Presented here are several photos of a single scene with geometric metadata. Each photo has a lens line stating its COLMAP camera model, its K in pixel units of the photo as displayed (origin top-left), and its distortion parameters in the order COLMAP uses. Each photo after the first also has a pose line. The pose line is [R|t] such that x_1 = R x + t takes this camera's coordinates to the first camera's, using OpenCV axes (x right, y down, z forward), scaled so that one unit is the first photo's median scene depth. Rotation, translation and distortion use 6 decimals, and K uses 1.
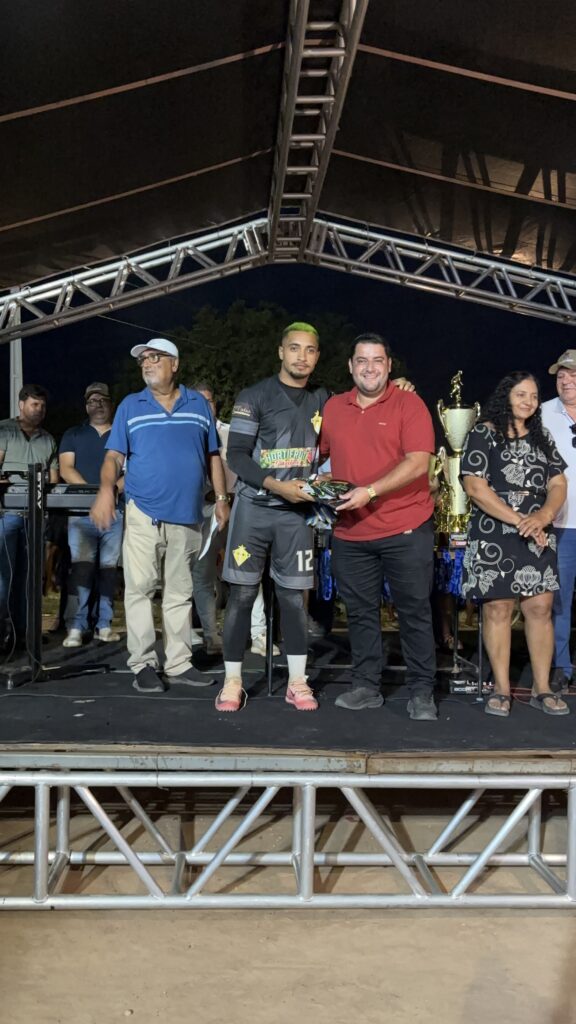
lens RADIAL K [[944.3, 0, 288.6], [0, 944.3, 528.0], [0, 0, 1]] dist [0.002590, -0.008359]
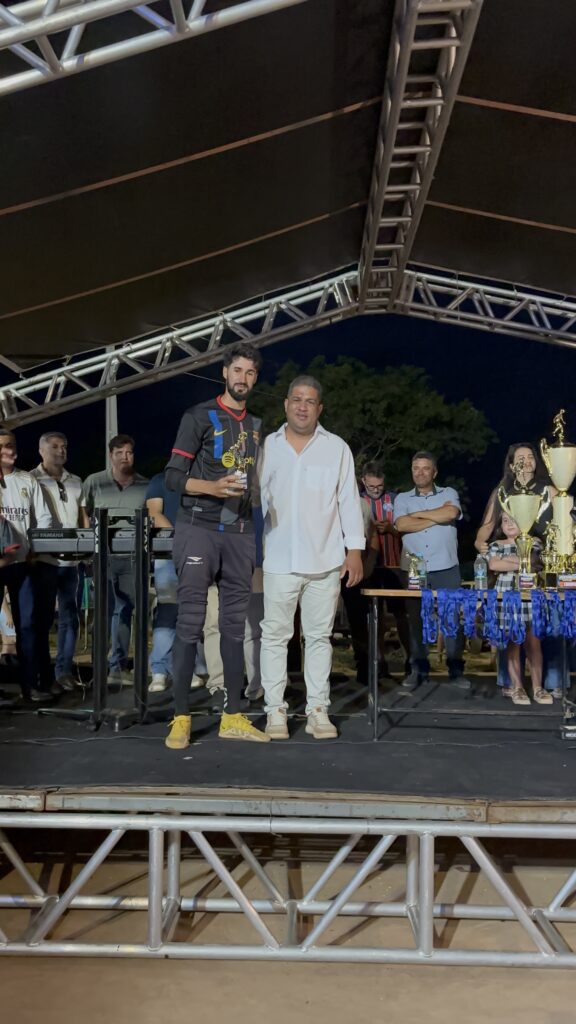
lens RADIAL K [[913.8, 0, 285.8], [0, 913.8, 524.0], [0, 0, 1]] dist [0.003192, 0.004057]
pose [[0.996020, -0.012862, -0.088197, -0.024691], [0.007866, 0.998356, -0.056768, 0.005341], [0.088782, 0.055848, 0.994484, 0.026591]]
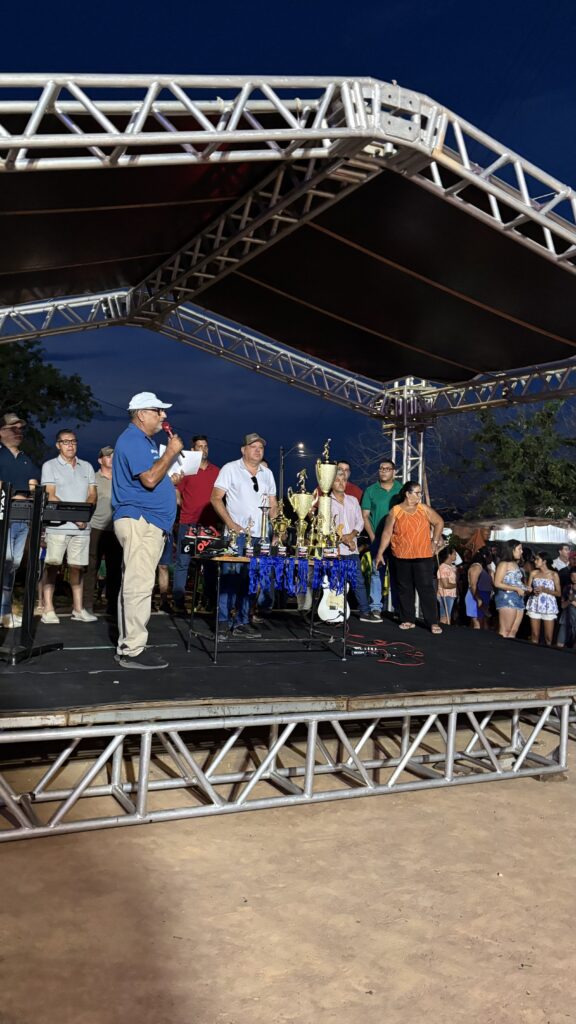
lens RADIAL K [[764.1, 0, 288.0], [0, 764.1, 512.0], [0, 0, 1]] dist [0.008255, -0.002525]
pose [[0.909024, 0.049494, 0.413794, -0.371440], [-0.044932, 0.998774, -0.020757, -0.023670], [-0.414314, 0.000276, 0.910134, -0.067625]]
